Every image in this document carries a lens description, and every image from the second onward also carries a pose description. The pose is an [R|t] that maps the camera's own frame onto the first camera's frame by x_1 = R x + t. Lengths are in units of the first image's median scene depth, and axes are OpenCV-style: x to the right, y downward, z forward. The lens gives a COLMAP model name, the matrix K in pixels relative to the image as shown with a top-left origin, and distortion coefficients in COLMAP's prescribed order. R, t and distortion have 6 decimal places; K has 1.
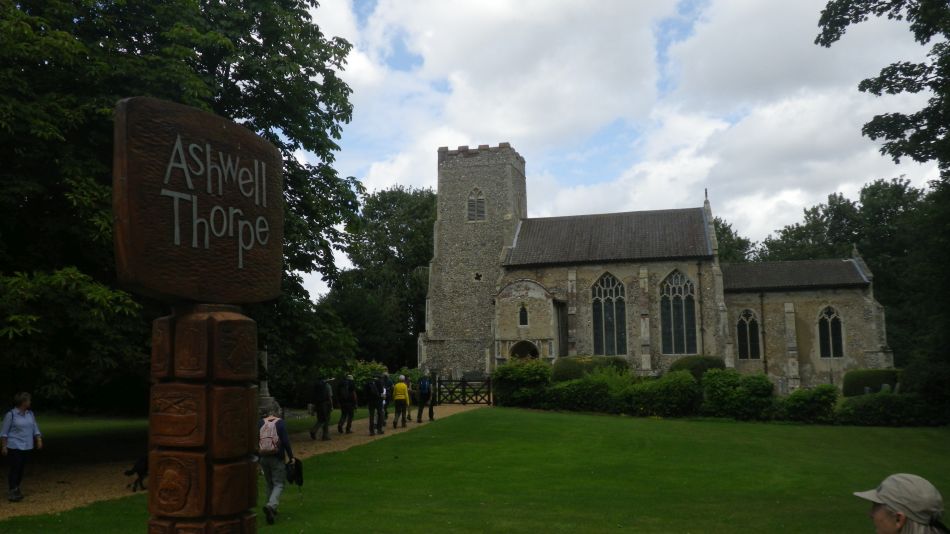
lens RADIAL K [[774.1, 0, 471.4], [0, 774.1, 287.8], [0, 0, 1]] dist [-0.005872, 0.002418]
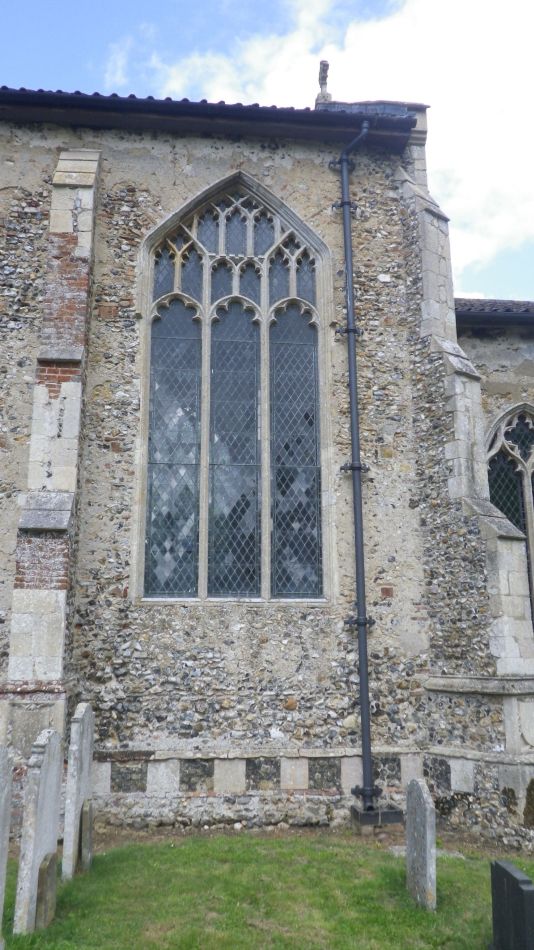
lens RADIAL K [[774.1, 0, 267.0], [0, 774.1, 475.0], [0, 0, 1]] dist [-0.005872, 0.002418]
pose [[0.923157, 0.093692, 0.372831, 0.205017], [-0.047171, 0.990124, -0.132017, 0.080860], [-0.381518, 0.104285, 0.918460, 0.825501]]
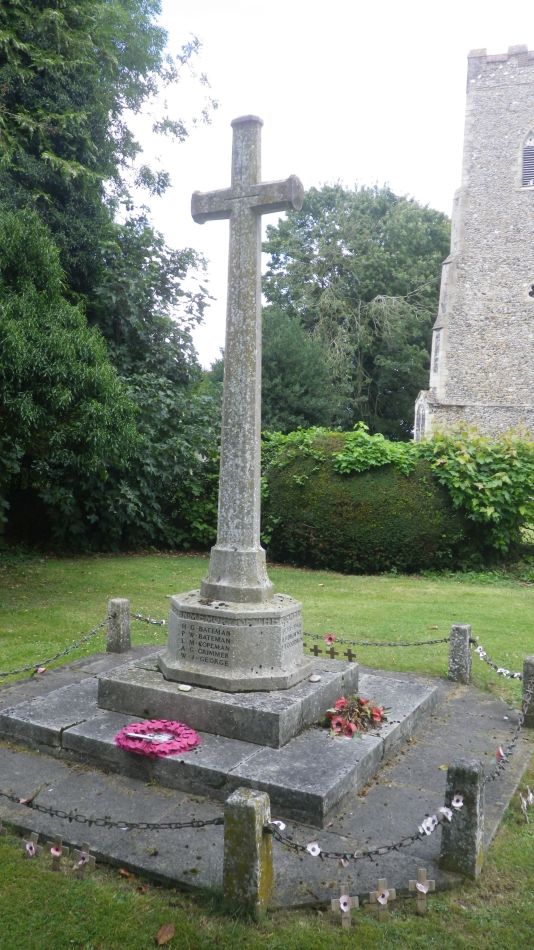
lens RADIAL K [[774.1, 0, 267.0], [0, 774.1, 475.0], [0, 0, 1]] dist [-0.005872, 0.002418]
pose [[0.995605, 0.048981, -0.079826, -0.148344], [-0.037951, 0.990219, 0.134264, 0.054459], [0.085621, -0.130644, 0.987725, 0.491897]]
